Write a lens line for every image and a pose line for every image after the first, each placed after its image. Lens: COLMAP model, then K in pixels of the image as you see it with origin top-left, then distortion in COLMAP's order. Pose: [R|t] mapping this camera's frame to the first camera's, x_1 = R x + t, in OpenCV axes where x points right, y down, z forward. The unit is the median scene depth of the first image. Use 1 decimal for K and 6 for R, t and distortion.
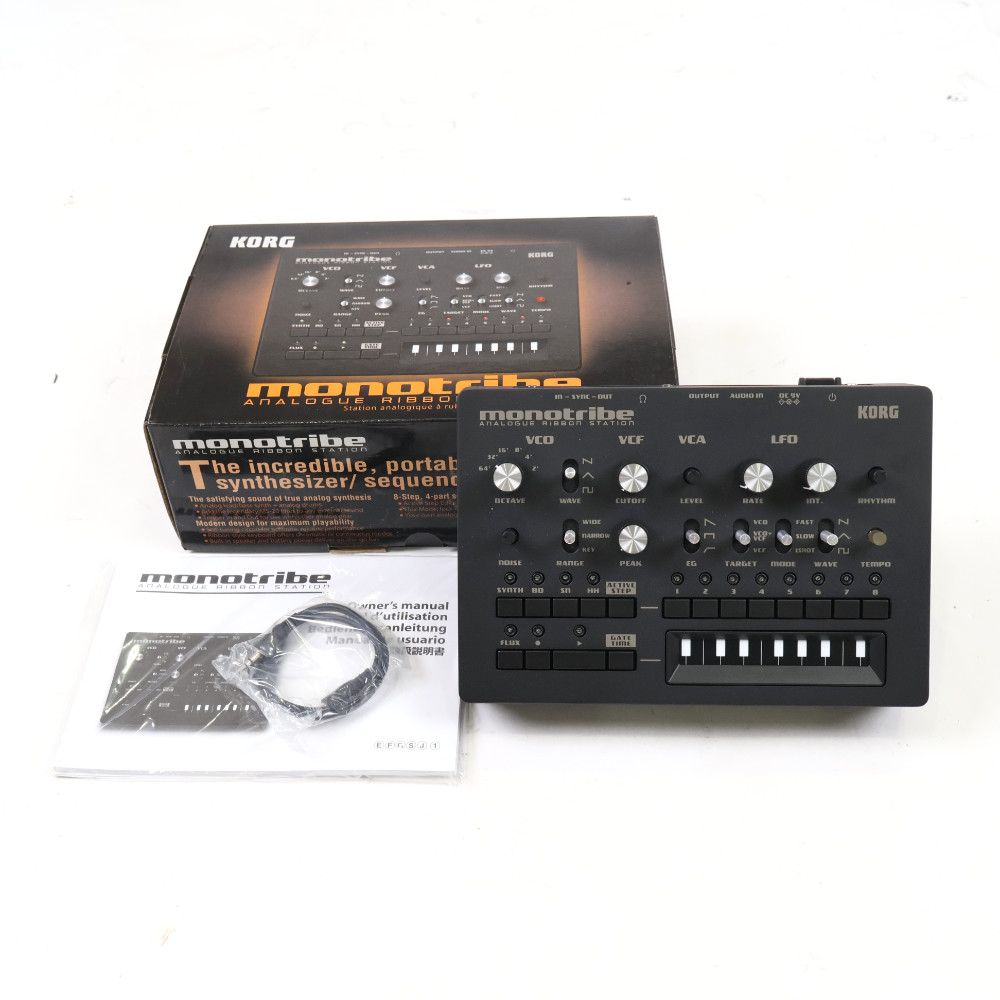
lens RADIAL K [[1277.9, 0, 499.1], [0, 1277.9, 499.7], [0, 0, 1]] dist [0.006642, 0.000000]
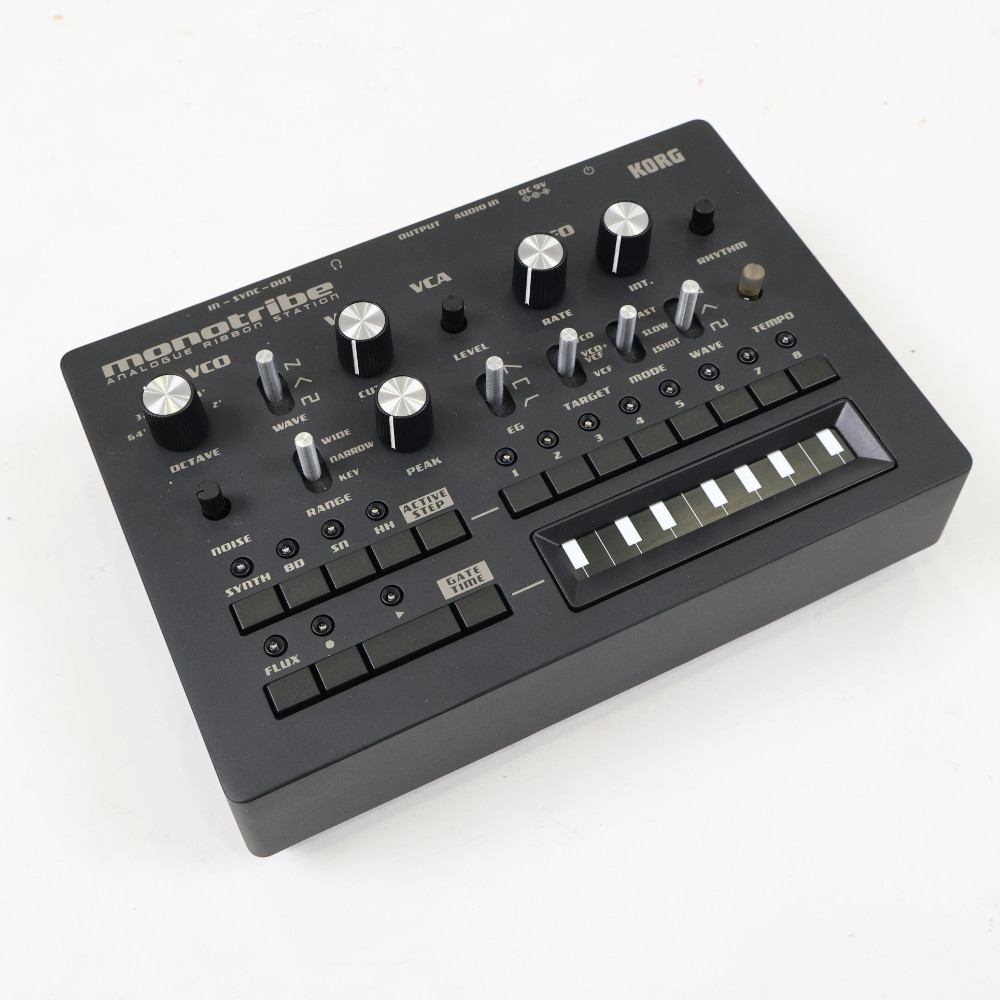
lens RADIAL K [[1277.9, 0, 495.0], [0, 1277.9, 499.9], [0, 0, 1]] dist [0.006642, 0.000000]
pose [[0.901226, -0.353330, 0.250897, -0.021416], [0.433233, 0.748022, -0.502765, 0.374877], [-0.010034, 0.561802, 0.827211, 0.521405]]
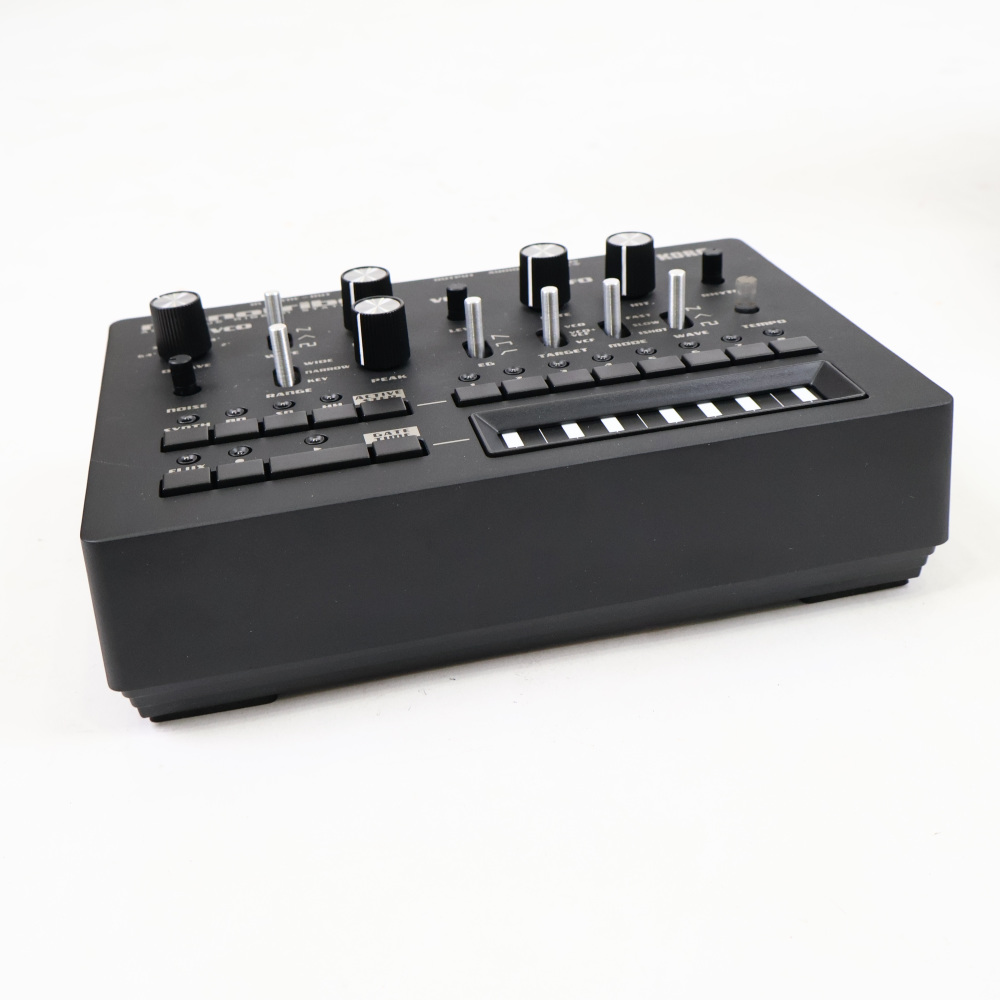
lens RADIAL K [[1277.9, 0, 501.5], [0, 1277.9, 500.8], [0, 0, 1]] dist [0.006642, 0.000000]
pose [[0.976793, -0.112596, 0.182200, 0.038276], [0.212328, 0.397287, -0.892793, 0.627891], [0.028140, 0.910761, 0.411974, 0.808293]]
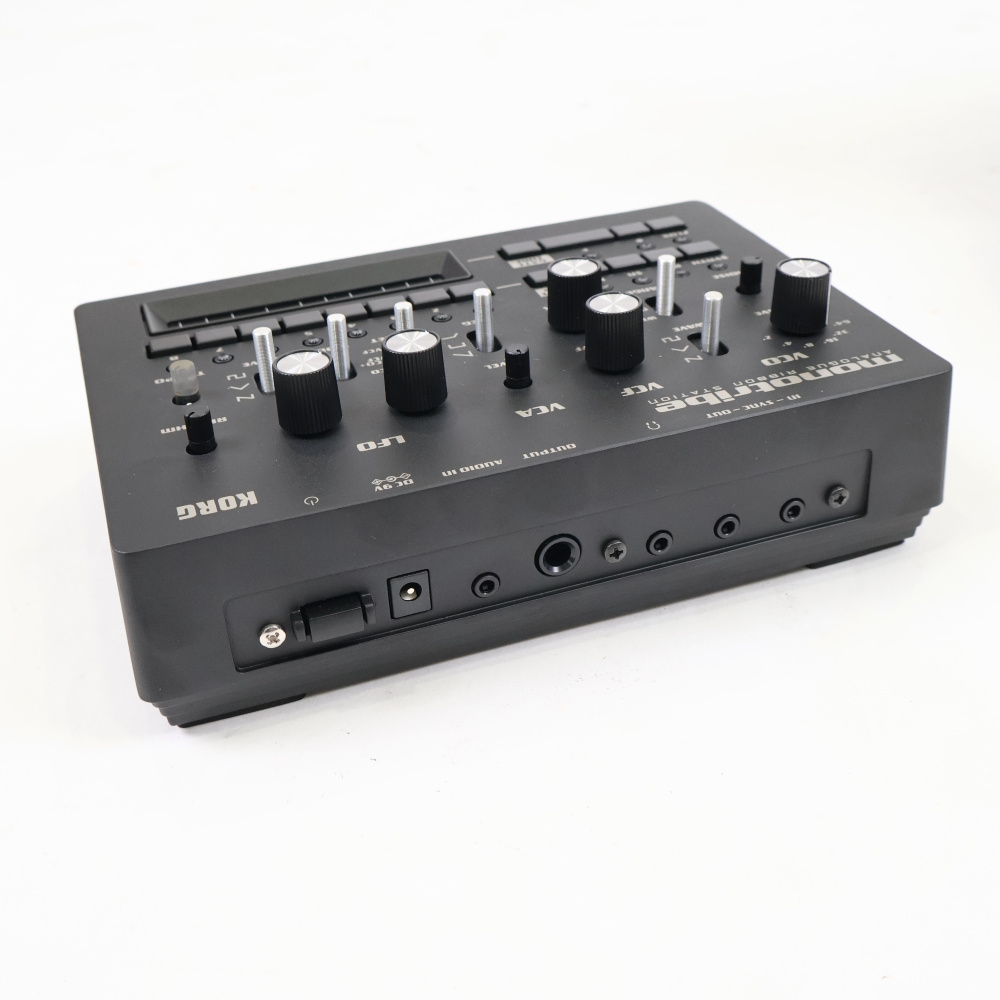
lens RADIAL K [[1277.9, 0, 495.6], [0, 1277.9, 499.3], [0, 0, 1]] dist [0.006642, 0.000000]
pose [[-0.941179, 0.253756, -0.223137, 0.300905], [-0.330659, -0.555567, 0.762896, -0.481487], [0.069622, 0.791804, 0.606795, 0.690366]]
